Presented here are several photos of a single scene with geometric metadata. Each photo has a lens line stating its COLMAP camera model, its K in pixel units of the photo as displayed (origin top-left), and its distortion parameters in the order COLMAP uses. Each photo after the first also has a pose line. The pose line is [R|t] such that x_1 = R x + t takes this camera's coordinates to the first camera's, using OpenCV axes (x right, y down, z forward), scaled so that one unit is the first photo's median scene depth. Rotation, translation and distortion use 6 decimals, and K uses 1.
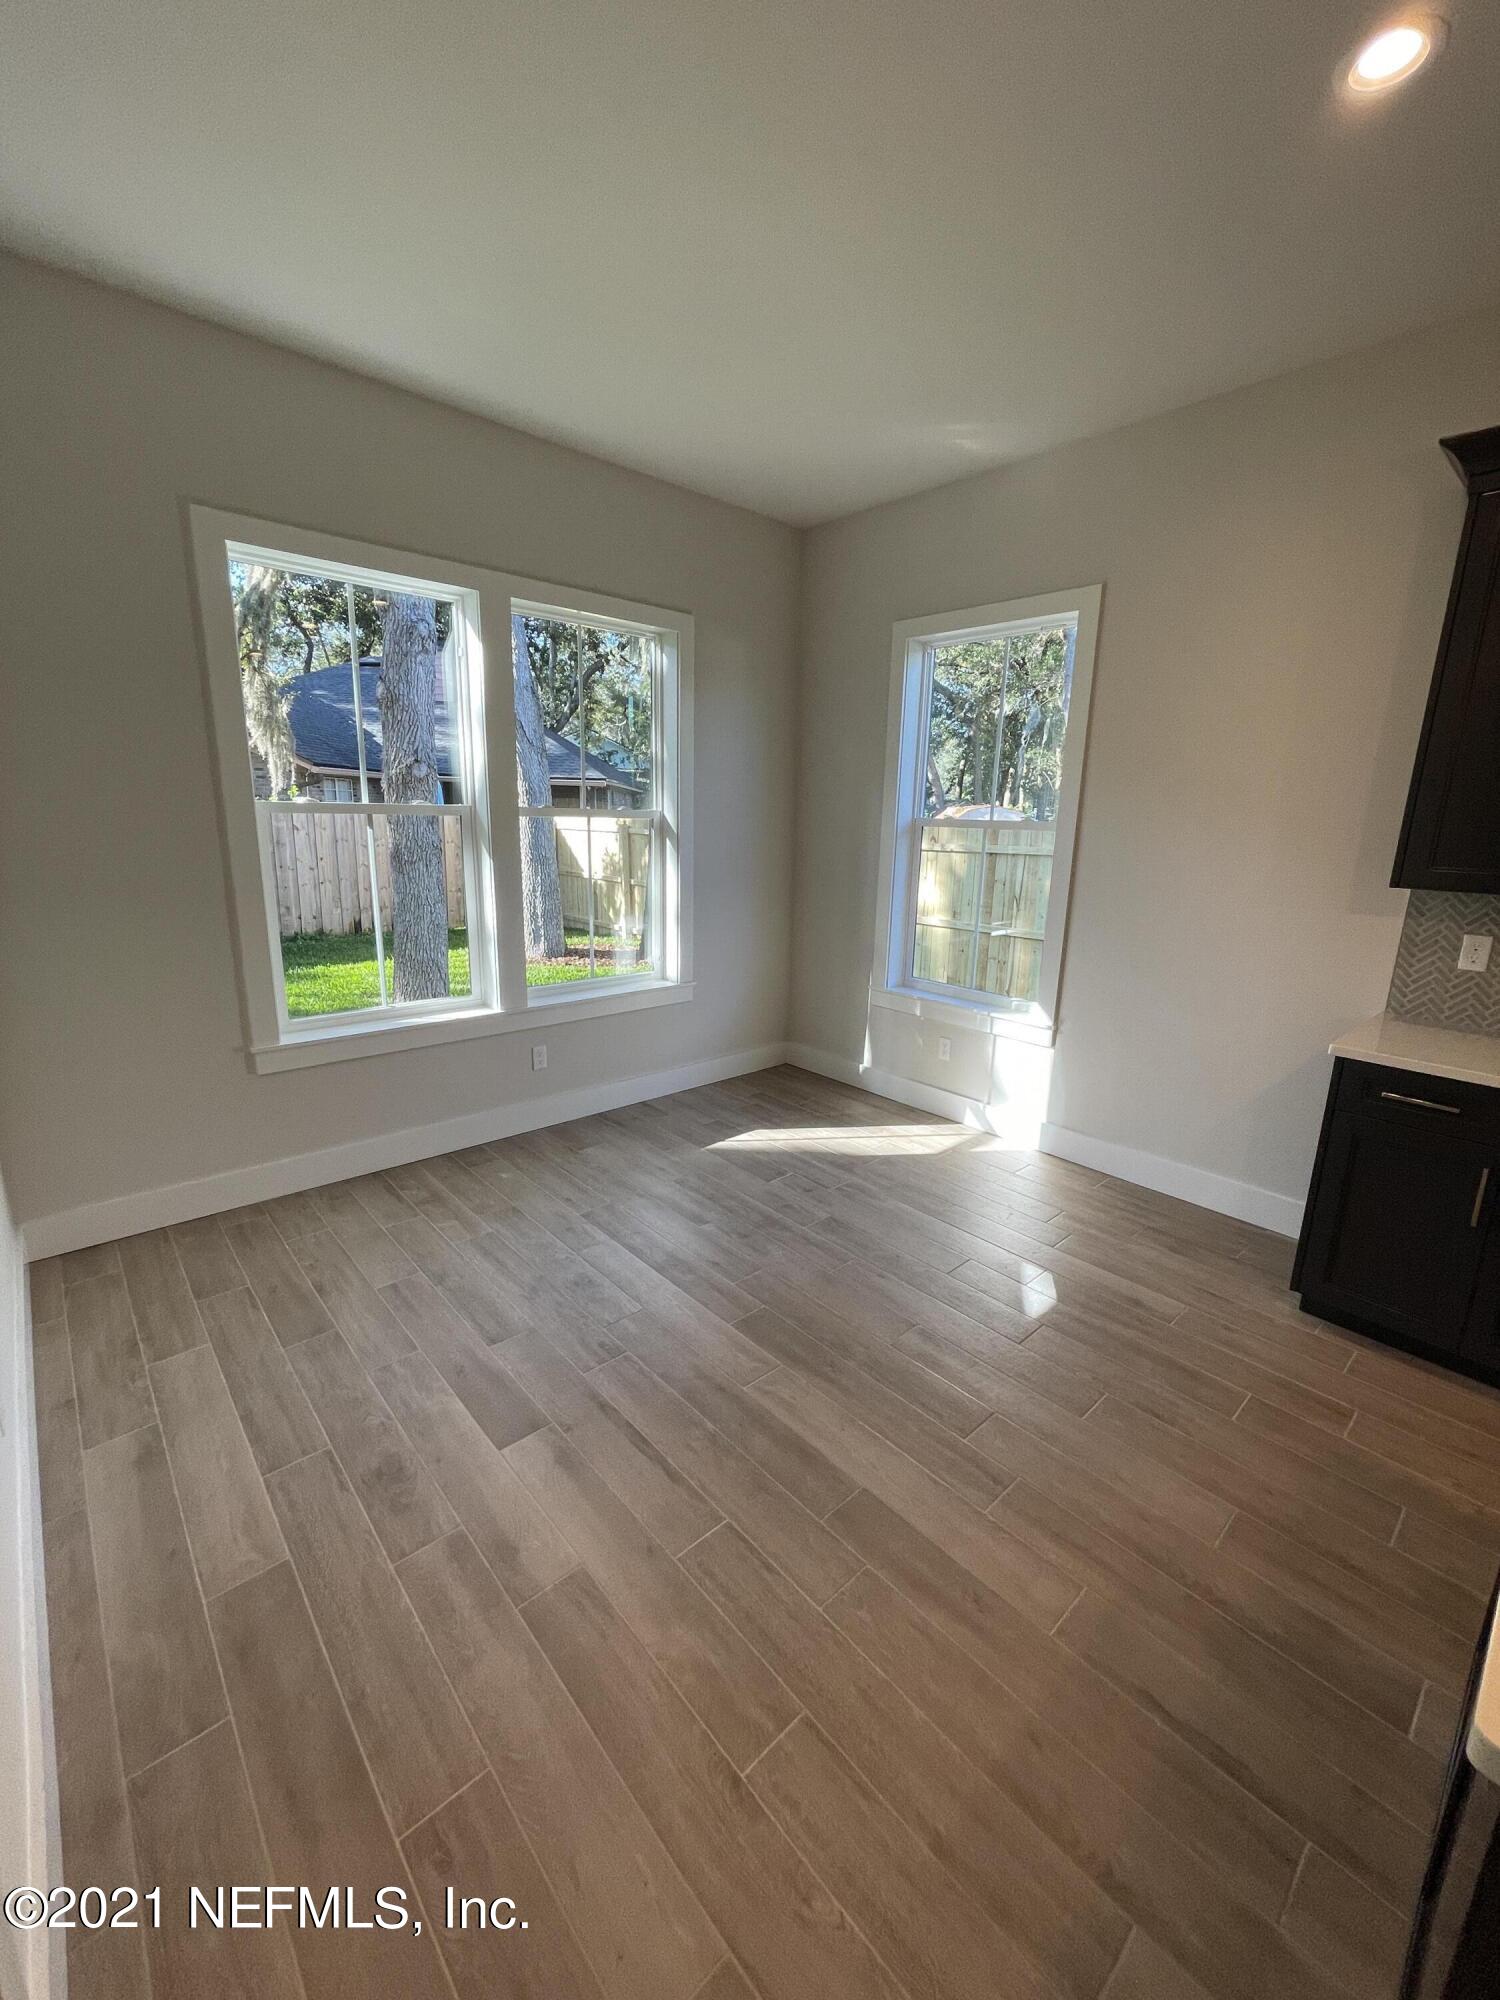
lens RADIAL K [[792.6, 0, 749.7], [0, 792.6, 999.0], [0, 0, 1]] dist [0.000638, 0.000157]
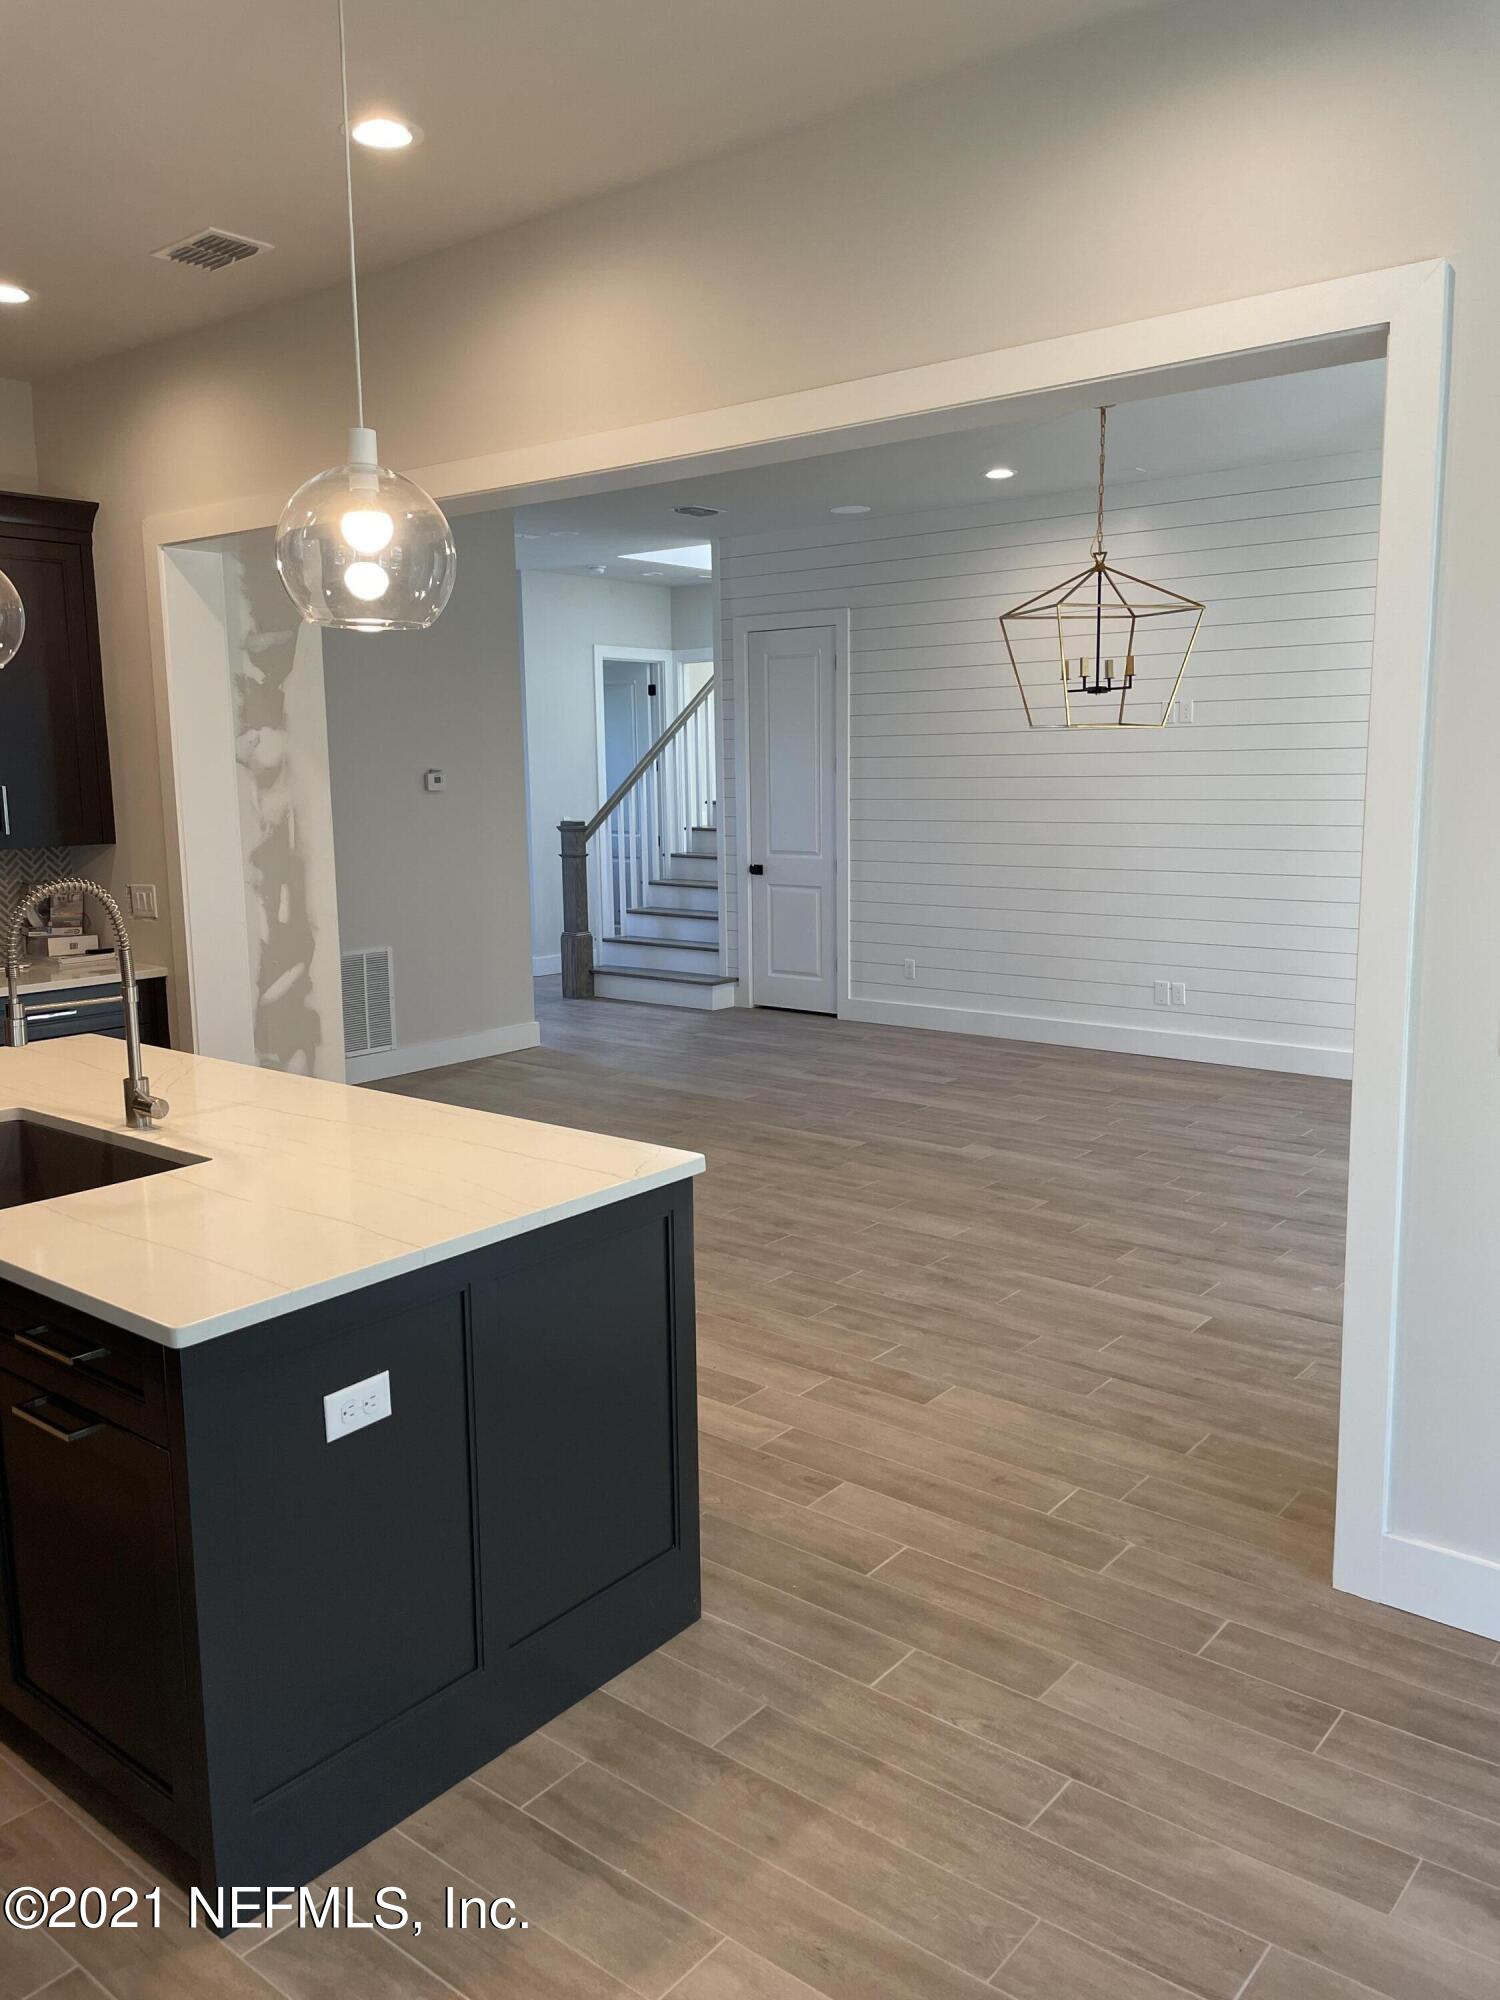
lens RADIAL K [[1520.9, 0, 750.7], [0, 1520.9, 1005.6], [0, 0, 1]] dist [0.044763, -0.000202]
pose [[-0.988337, 0.004181, -0.152227, 0.613654], [-0.051561, 0.931393, 0.360346, -0.539474], [0.143289, 0.363992, -0.920314, 2.148696]]
